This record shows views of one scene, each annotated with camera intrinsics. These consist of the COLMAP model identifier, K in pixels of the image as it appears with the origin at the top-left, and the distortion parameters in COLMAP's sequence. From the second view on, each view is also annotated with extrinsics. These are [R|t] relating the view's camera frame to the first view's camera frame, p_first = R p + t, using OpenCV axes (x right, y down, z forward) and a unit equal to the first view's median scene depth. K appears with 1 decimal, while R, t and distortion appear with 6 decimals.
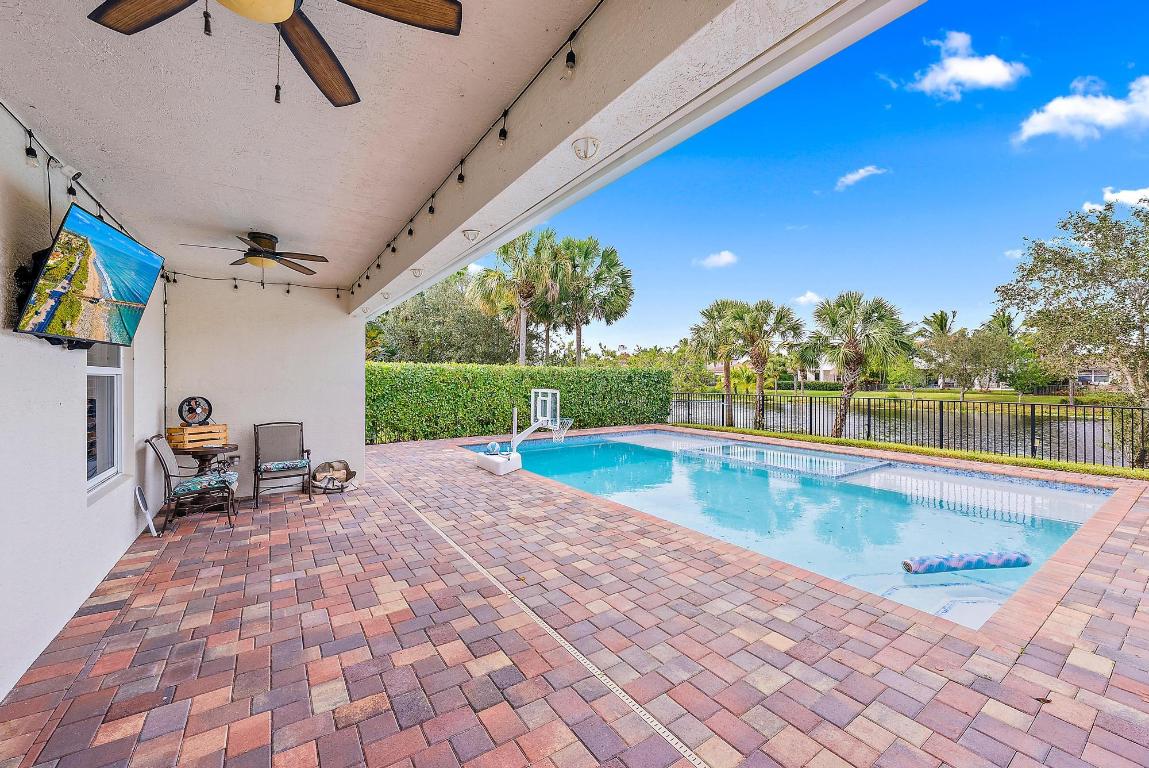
lens RADIAL K [[452.8, 0, 576.0], [0, 452.8, 378.9], [0, 0, 1]] dist [-0.001000, -0.000104]
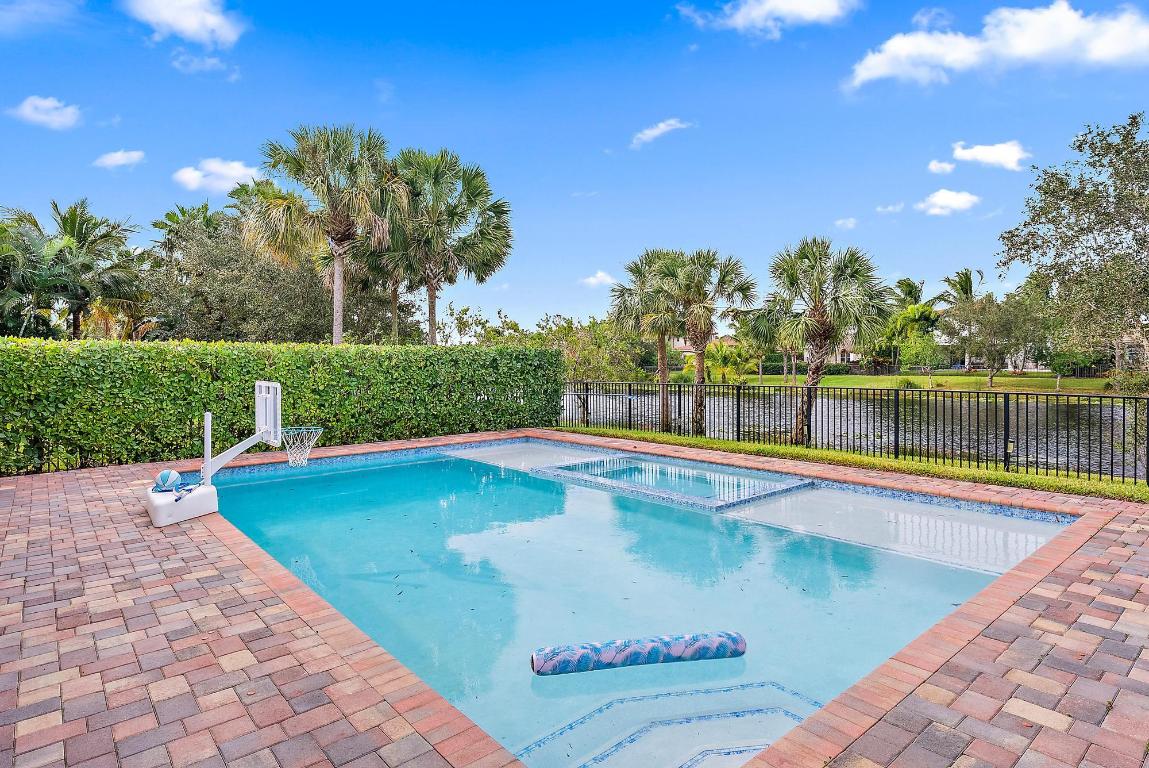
lens RADIAL K [[628.9, 0, 573.7], [0, 628.9, 376.7], [0, 0, 1]] dist [0.003022, 0.000529]
pose [[0.994302, -0.012429, 0.105873, 0.121306], [0.009972, 0.999669, 0.023705, 0.000054], [-0.106133, -0.022514, 0.994097, 0.048424]]
